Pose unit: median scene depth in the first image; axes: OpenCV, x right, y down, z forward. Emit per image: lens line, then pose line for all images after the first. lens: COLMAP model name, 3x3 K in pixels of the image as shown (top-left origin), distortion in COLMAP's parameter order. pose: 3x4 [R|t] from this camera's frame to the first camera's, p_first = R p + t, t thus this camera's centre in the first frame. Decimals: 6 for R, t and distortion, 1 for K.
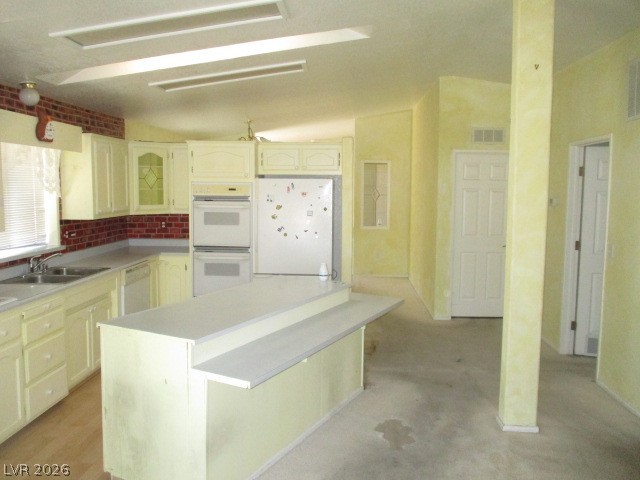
lens RADIAL K [[547.0, 0, 318.5], [0, 547.0, 228.3], [0, 0, 1]] dist [-0.009842, -0.003278]
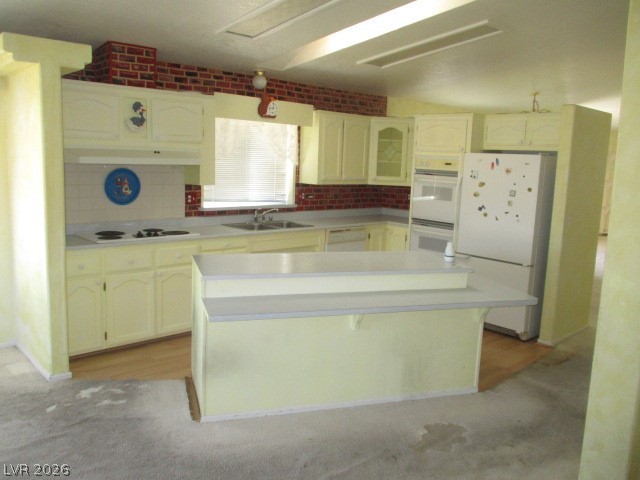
lens RADIAL K [[547.0, 0, 318.5], [0, 547.0, 228.3], [0, 0, 1]] dist [-0.009842, -0.003278]
pose [[0.719324, 0.113489, -0.685342, 0.370806], [-0.091308, 0.993452, 0.068675, -0.003073], [0.688648, 0.013177, 0.724976, 0.141120]]
